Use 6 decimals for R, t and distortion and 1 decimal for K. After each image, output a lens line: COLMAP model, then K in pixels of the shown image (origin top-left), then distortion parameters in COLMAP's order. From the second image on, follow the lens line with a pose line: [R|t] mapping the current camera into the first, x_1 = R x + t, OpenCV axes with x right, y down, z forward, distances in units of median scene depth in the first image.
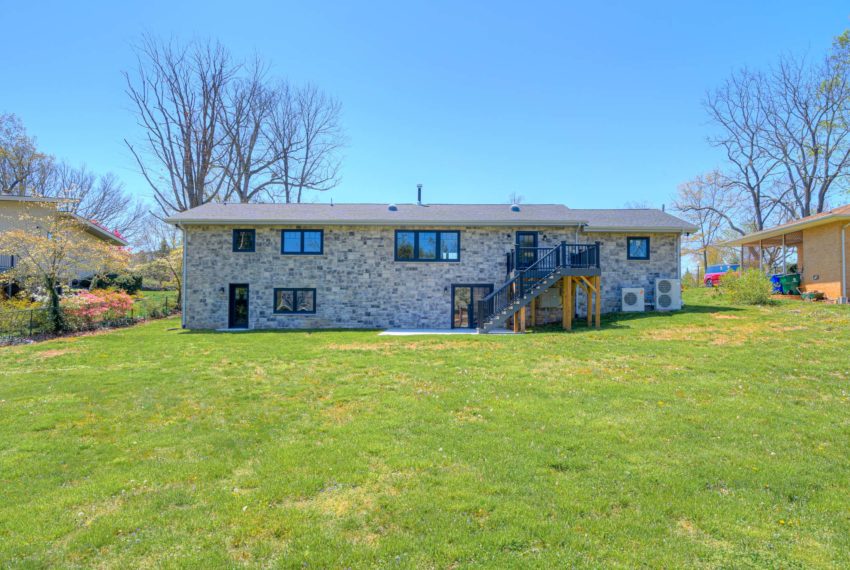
lens RADIAL K [[552.1, 0, 431.8], [0, 552.1, 289.4], [0, 0, 1]] dist [0.000680, -0.002241]
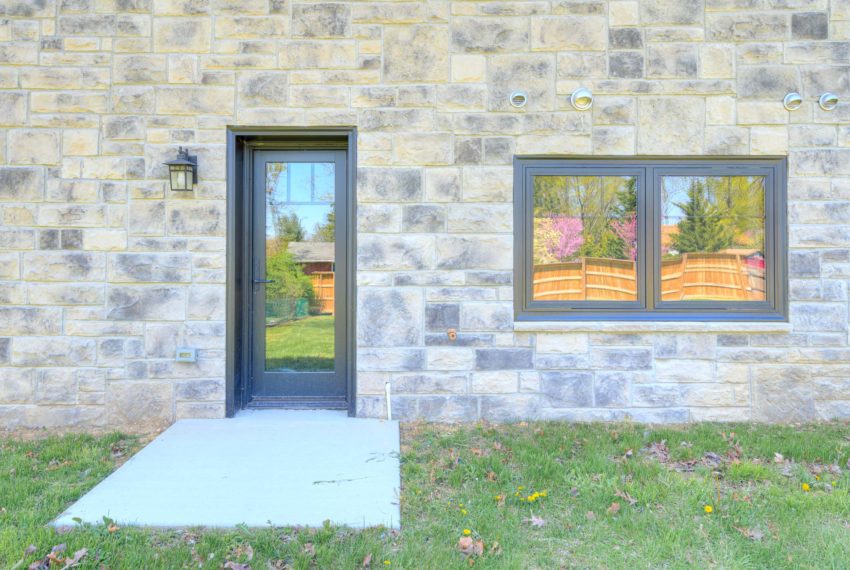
lens RADIAL K [[578.6, 0, 423.3], [0, 578.6, 281.8], [0, 0, 1]] dist [-0.005645, -0.000930]
pose [[0.999998, -0.000978, 0.001858, -0.312650], [0.000901, 0.999155, 0.041081, 0.026143], [-0.001897, -0.041079, 0.999154, 0.836211]]
